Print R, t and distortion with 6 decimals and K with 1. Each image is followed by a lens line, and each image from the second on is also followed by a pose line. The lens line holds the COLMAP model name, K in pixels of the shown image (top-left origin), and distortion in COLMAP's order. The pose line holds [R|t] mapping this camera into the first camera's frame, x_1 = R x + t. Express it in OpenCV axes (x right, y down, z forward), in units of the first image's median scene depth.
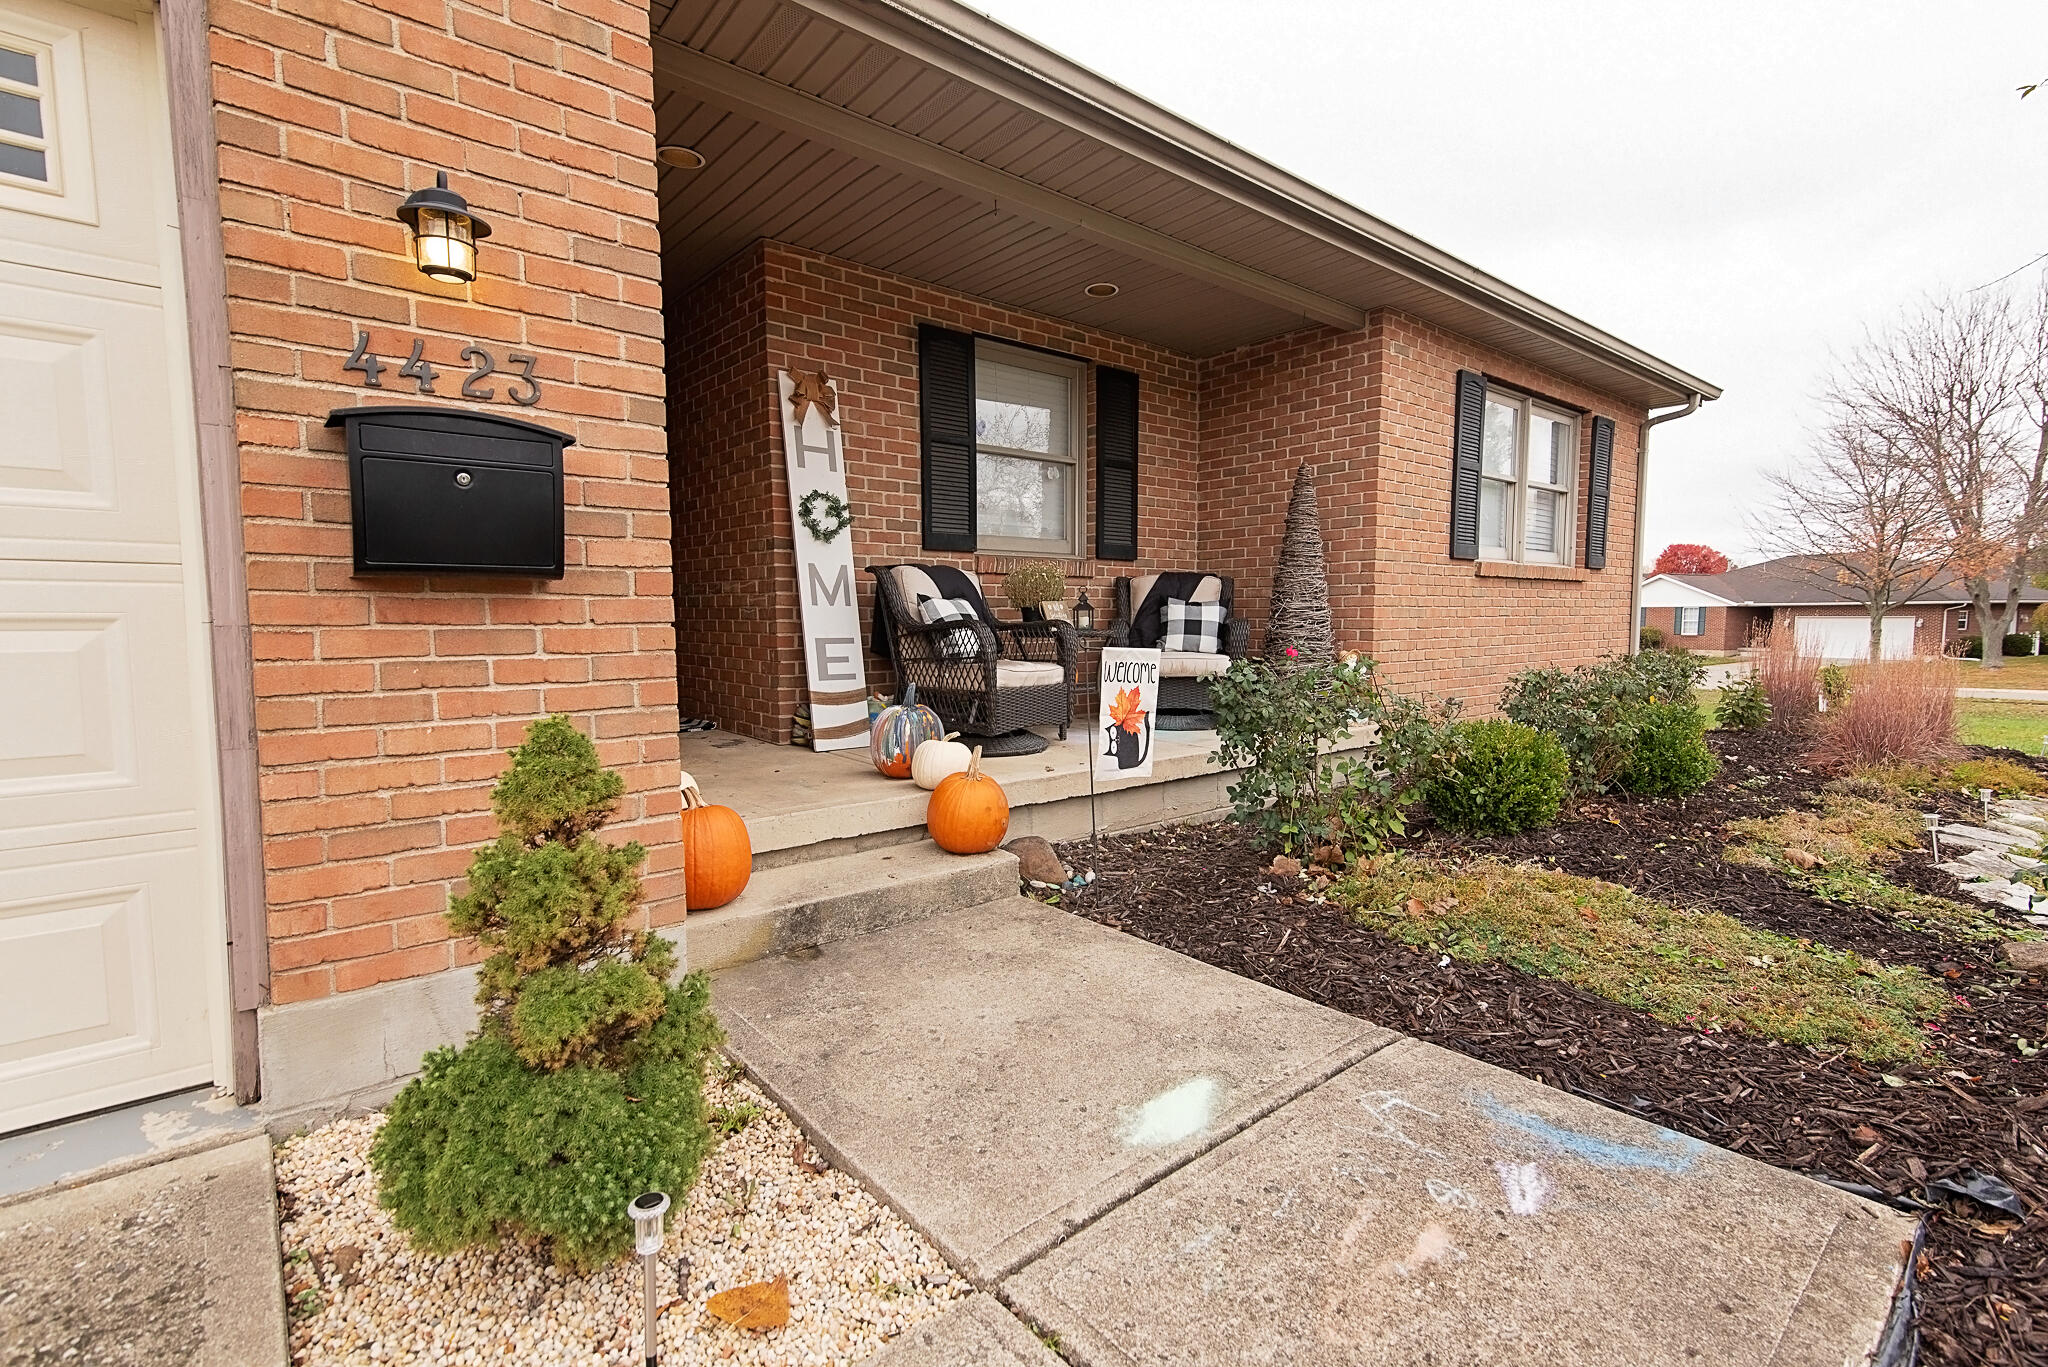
lens RADIAL K [[920.3, 0, 1024.0], [0, 920.3, 683.5], [0, 0, 1]] dist [0.001715, -0.000250]
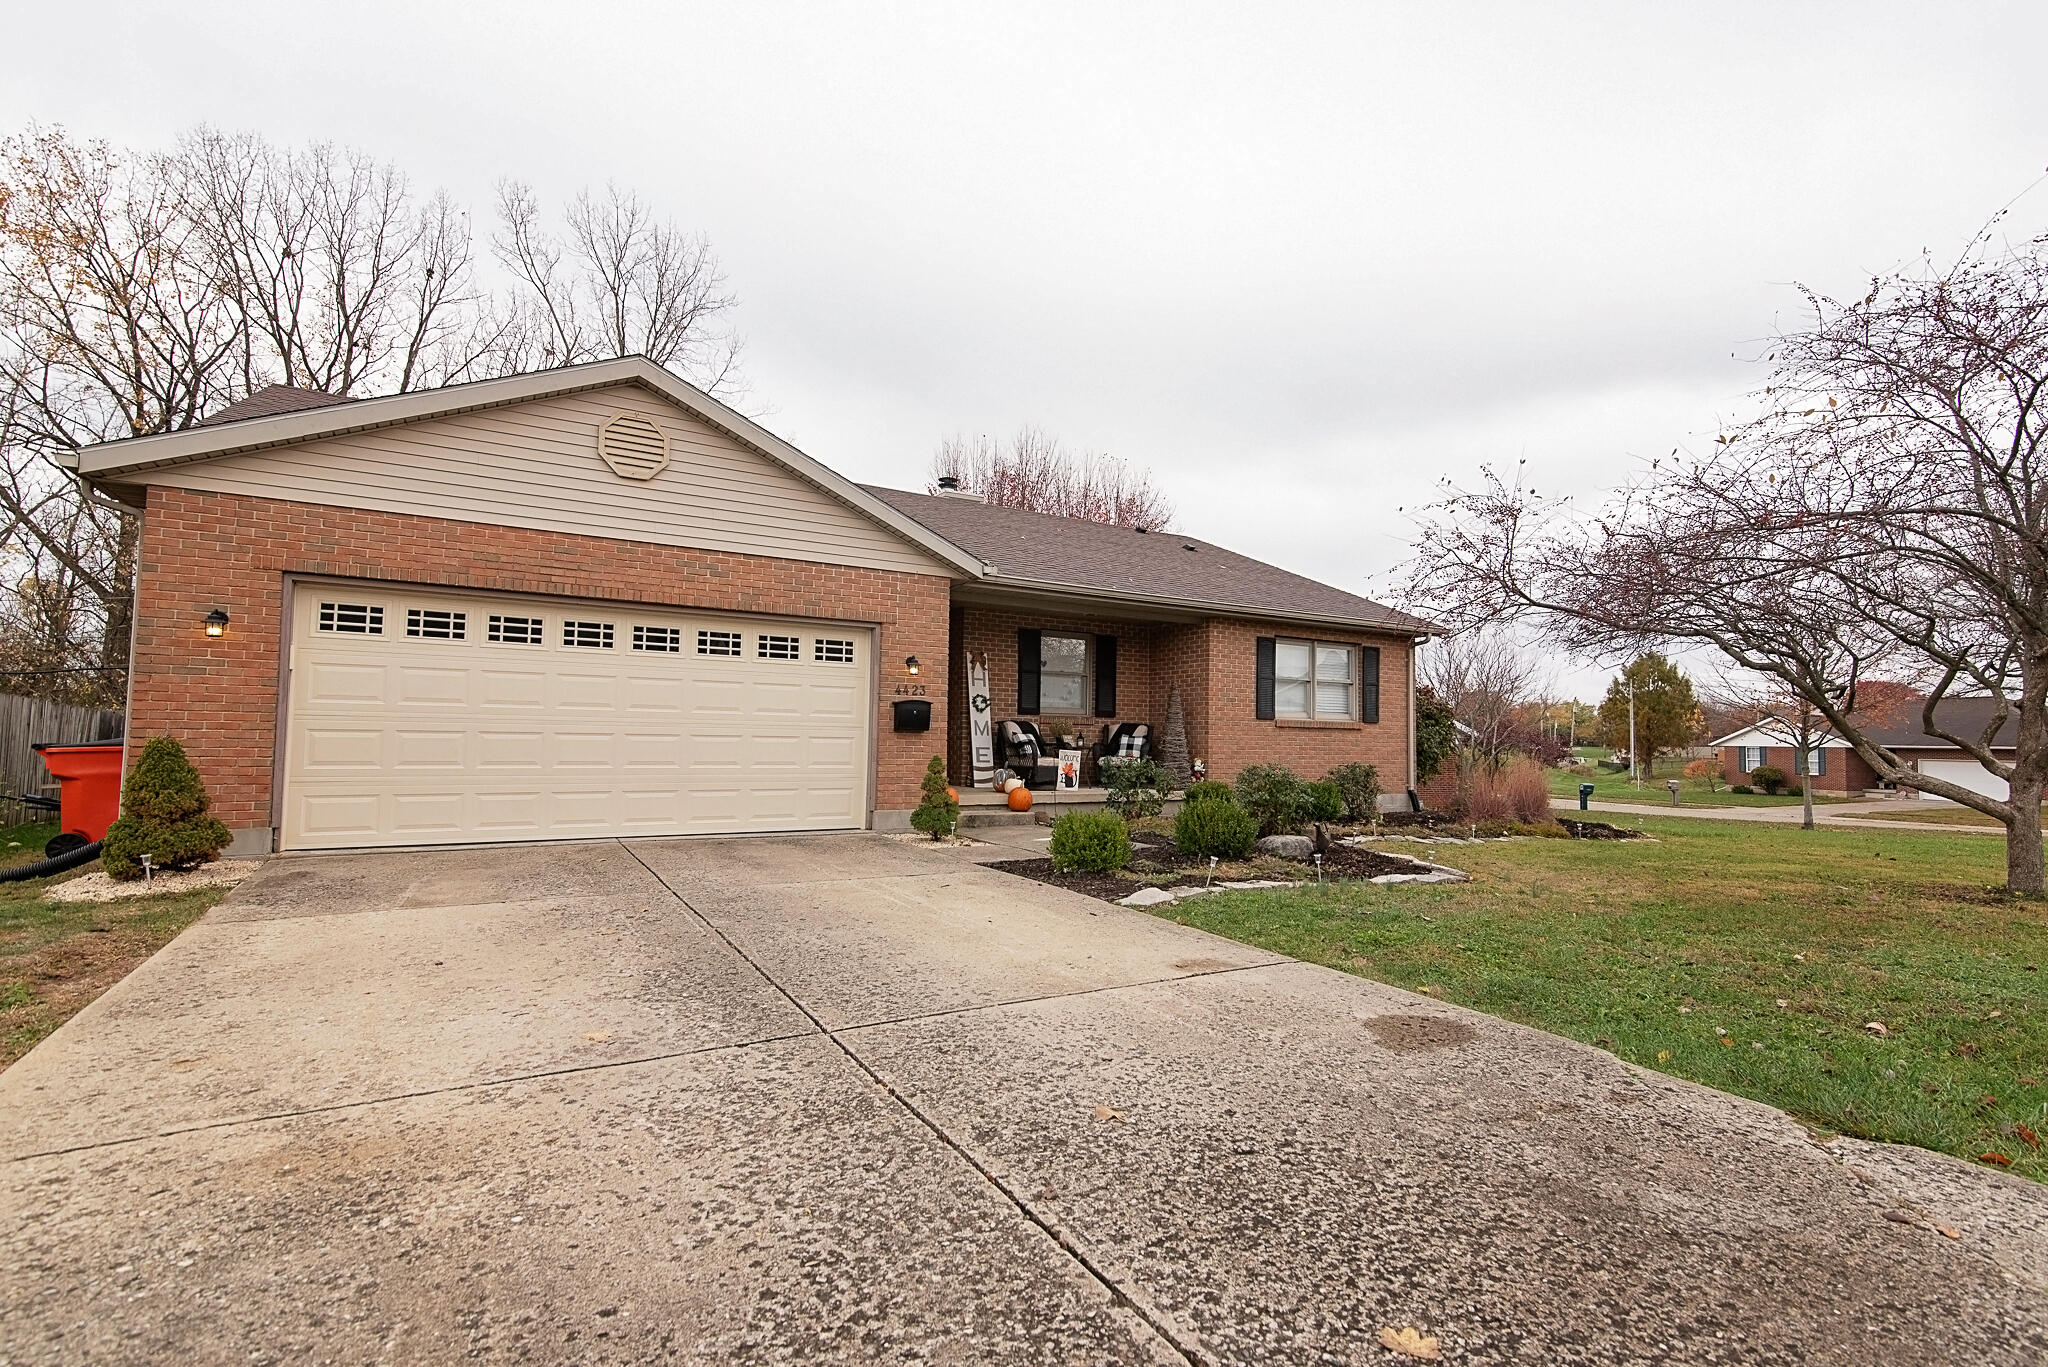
lens RADIAL K [[920.3, 0, 1028.5], [0, 920.3, 689.5], [0, 0, 1]] dist [0.019026, -0.001597]
pose [[0.987747, 0.011879, -0.155614, 0.352519], [-0.031758, 0.991536, -0.125889, 0.120686], [0.152801, 0.129288, 0.979763, -1.683147]]
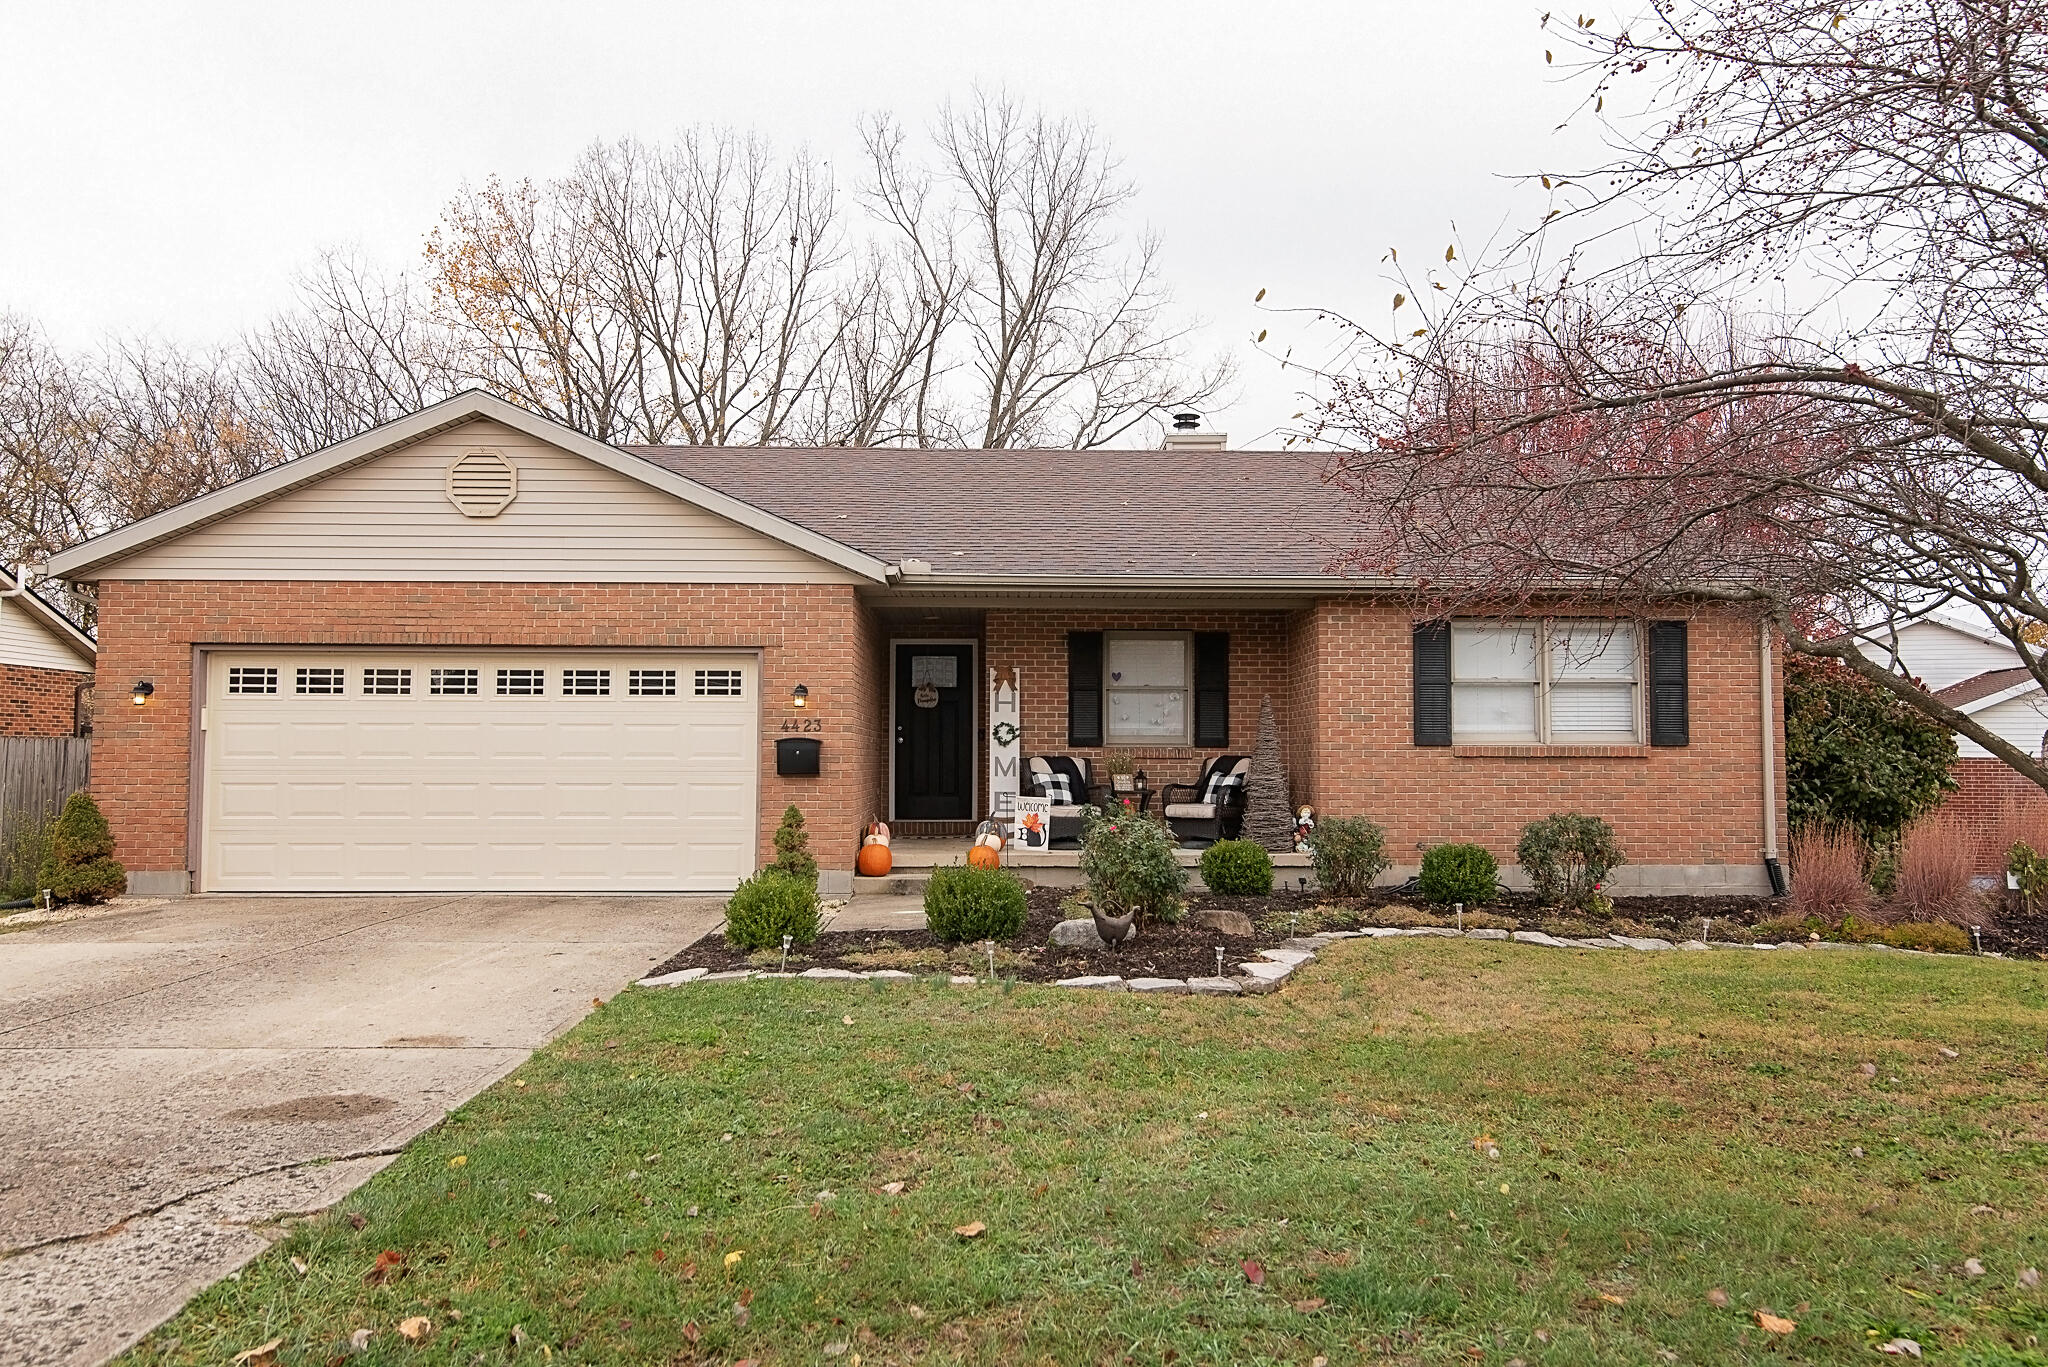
lens RADIAL K [[1346.0, 0, 1069.5], [0, 1346.0, 686.7], [0, 0, 1]] dist [-0.002089, 0.001059]
pose [[0.795381, -0.027982, -0.605463, 1.759495], [-0.049575, 0.992583, -0.110998, 0.046215], [0.604079, 0.118302, 0.788095, -1.351413]]
